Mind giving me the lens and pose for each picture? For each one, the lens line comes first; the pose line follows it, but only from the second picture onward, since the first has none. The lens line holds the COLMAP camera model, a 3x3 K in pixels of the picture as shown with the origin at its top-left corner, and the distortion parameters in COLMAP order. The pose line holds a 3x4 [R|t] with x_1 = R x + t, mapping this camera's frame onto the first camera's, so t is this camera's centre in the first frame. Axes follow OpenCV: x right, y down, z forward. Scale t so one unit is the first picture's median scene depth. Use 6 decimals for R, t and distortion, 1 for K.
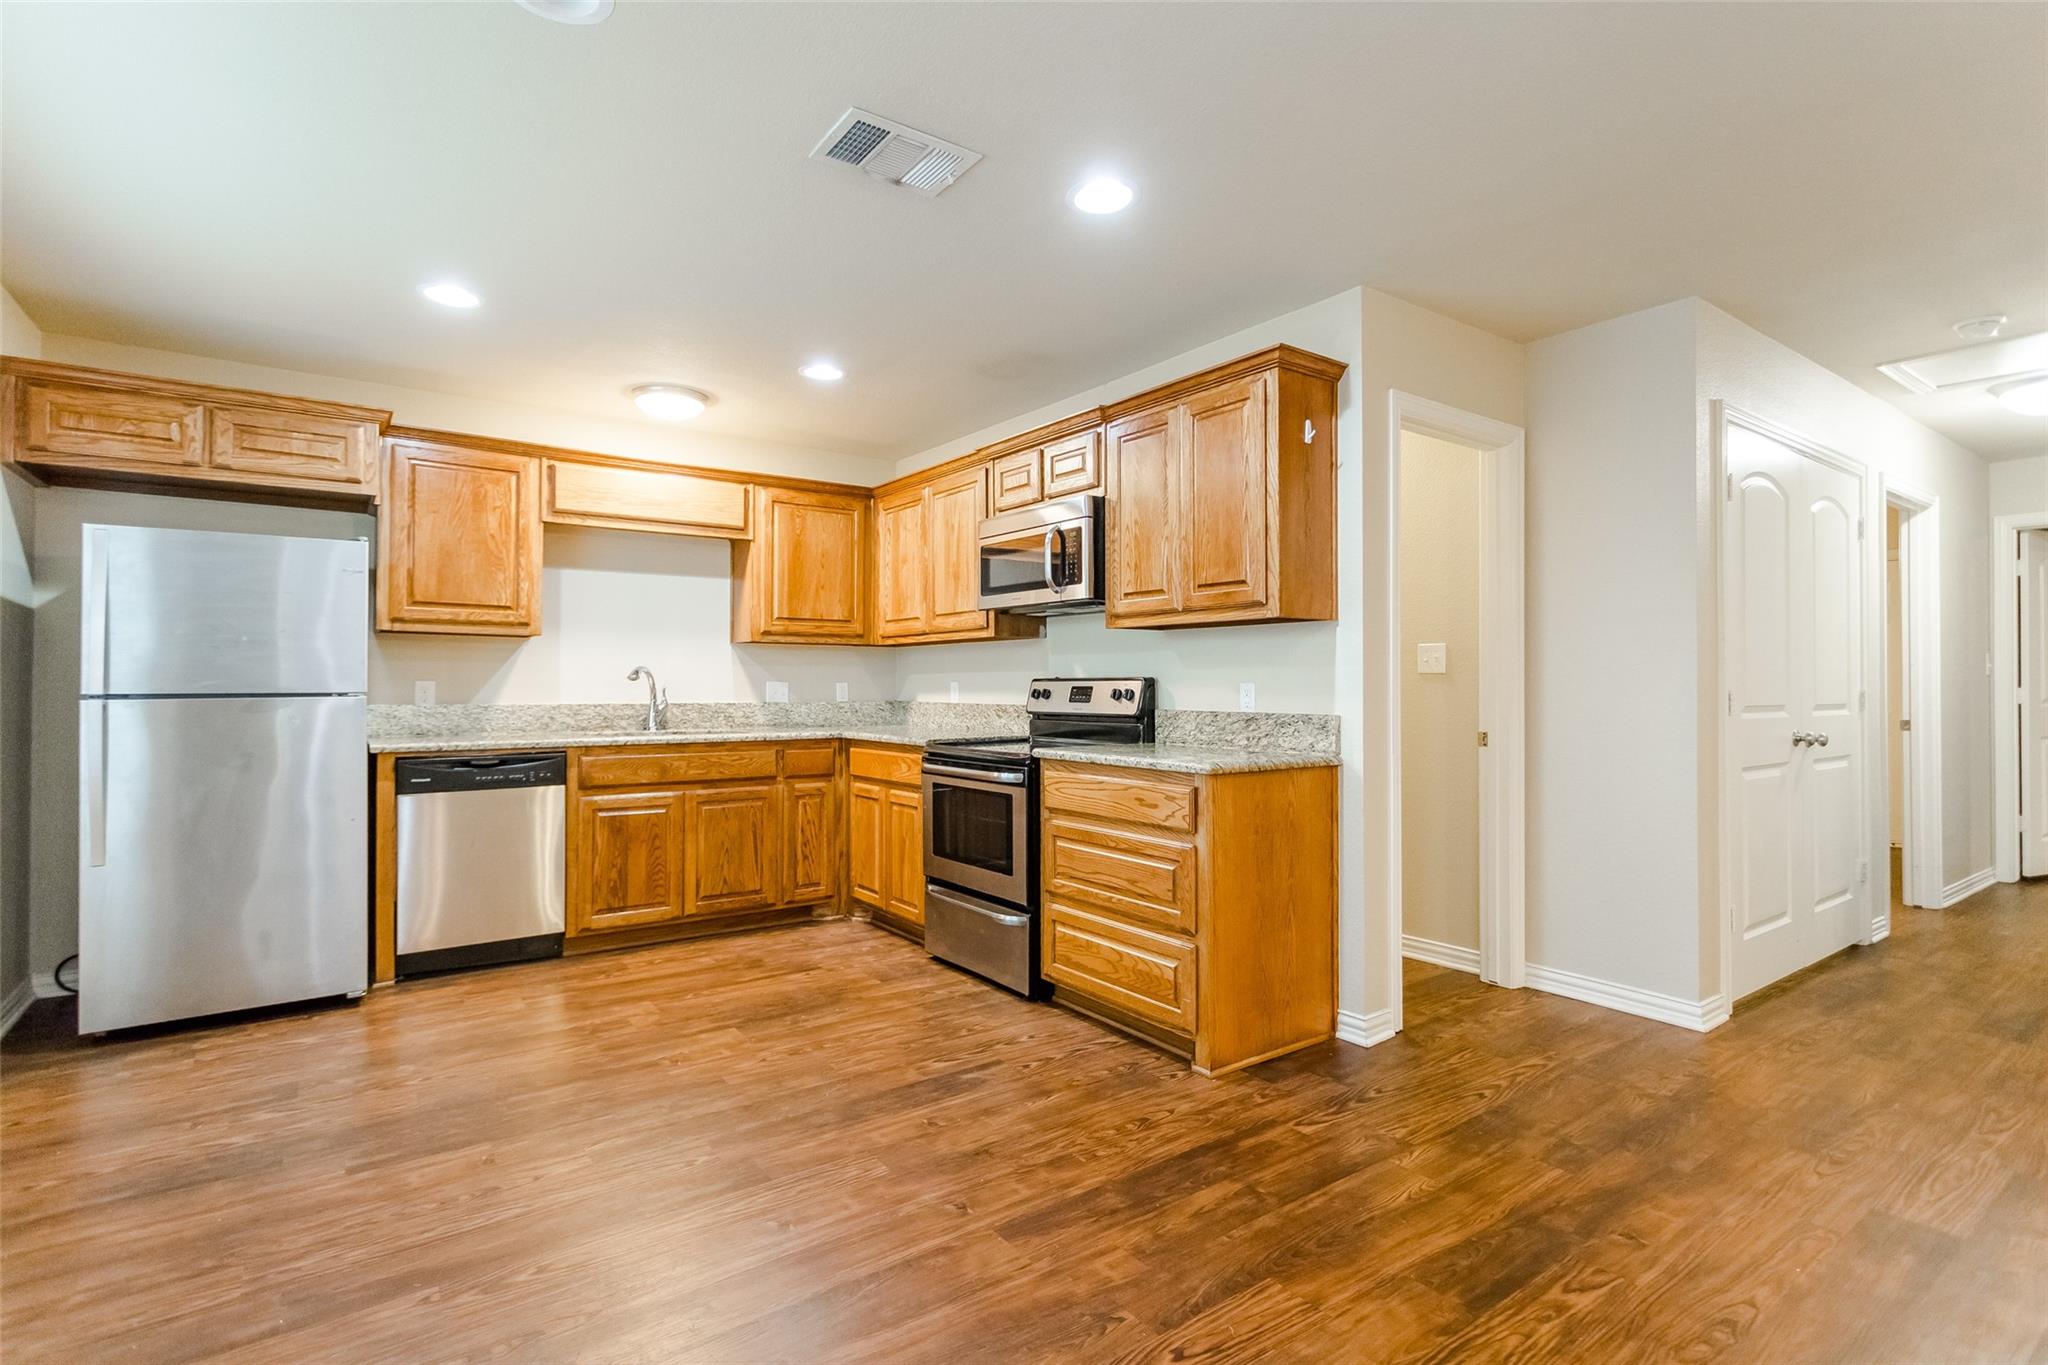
lens RADIAL K [[968.5, 0, 996.5], [0, 968.5, 685.9], [0, 0, 1]] dist [0.002488, 0.001043]
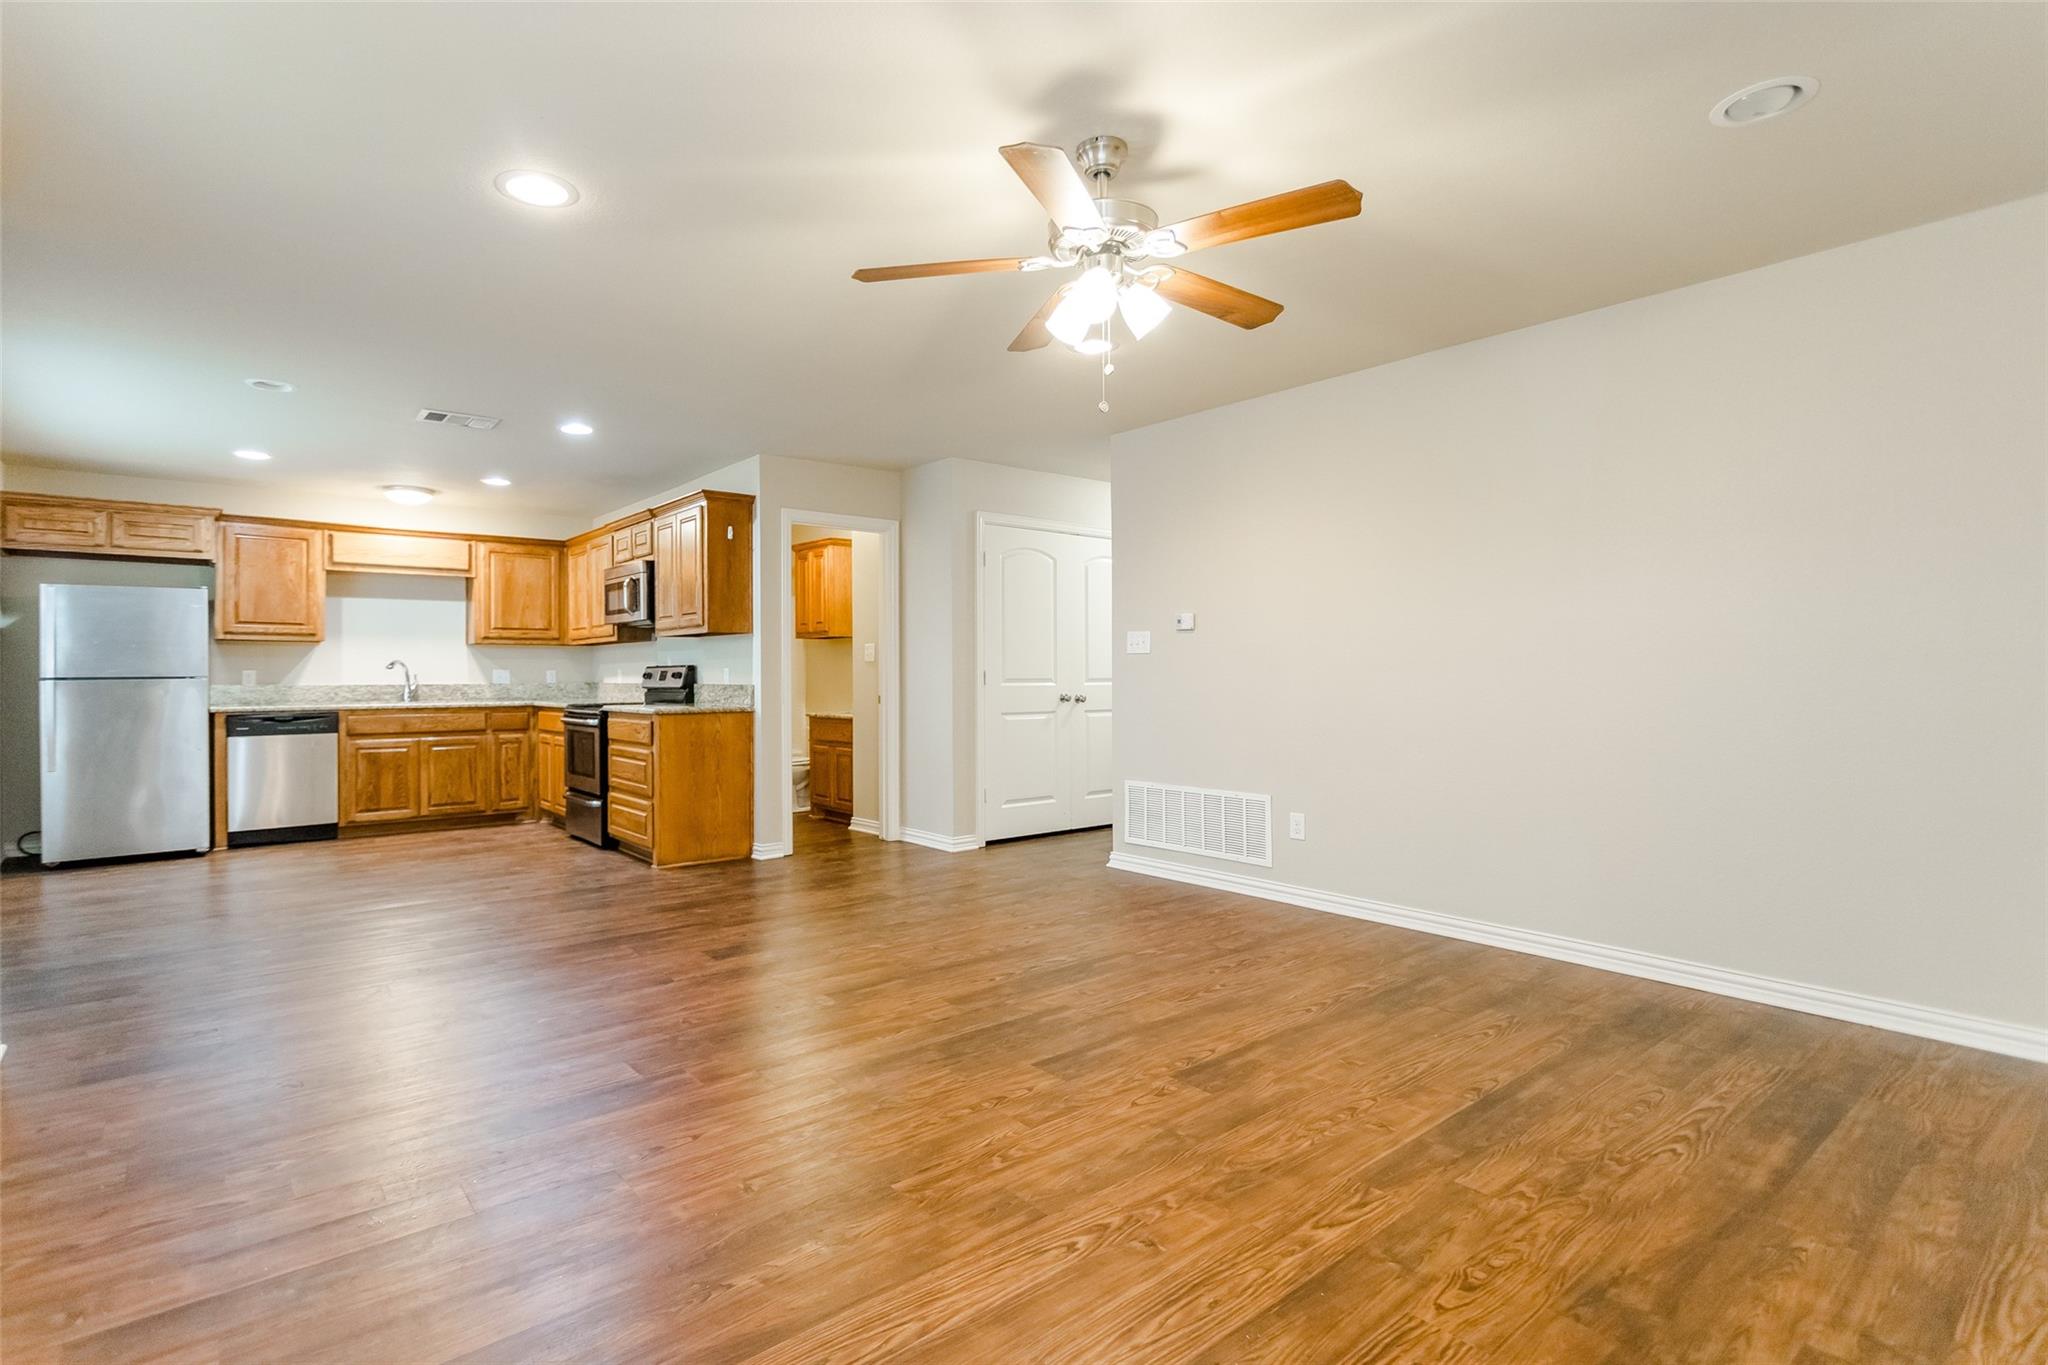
lens RADIAL K [[986.1, 0, 978.1], [0, 986.1, 680.9], [0, 0, 1]] dist [0.001243, -0.000484]
pose [[0.997910, -0.006993, 0.064237, 0.580478], [0.006625, 0.999960, 0.005932, 0.012486], [-0.064276, -0.005494, 0.997917, -0.803431]]
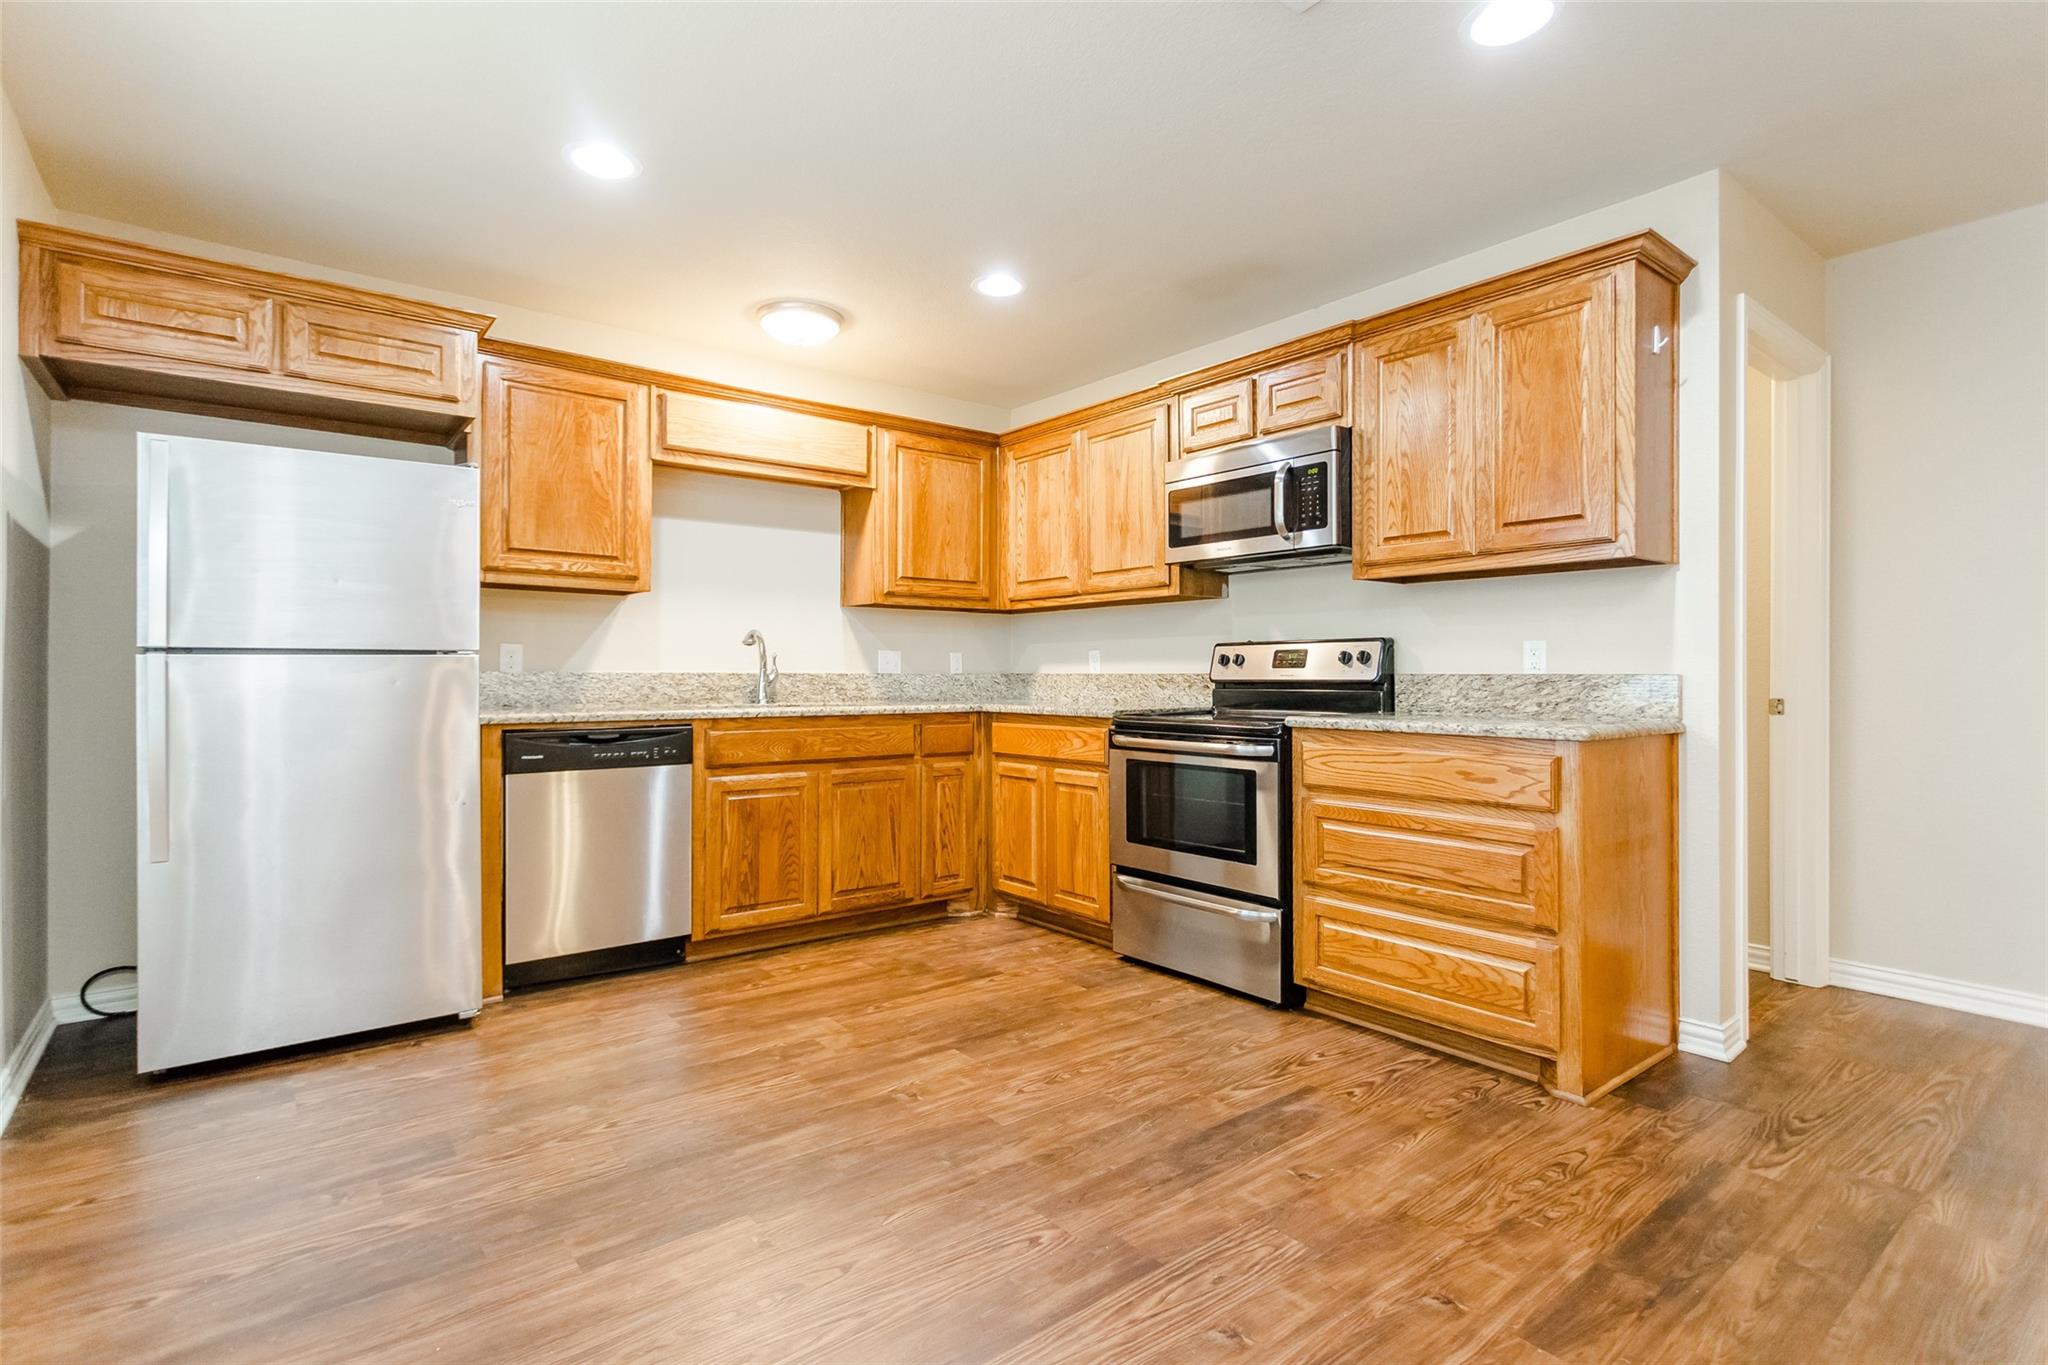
lens RADIAL K [[970.0, 0, 1024.0], [0, 970.0, 682.5], [0, 0, 1]] dist [0.002032, 0.000695]
pose [[0.998546, 0.001212, 0.053884, -0.216007], [-0.001696, 0.999959, 0.008940, 0.024348], [-0.053871, -0.009019, 0.998507, 0.137967]]
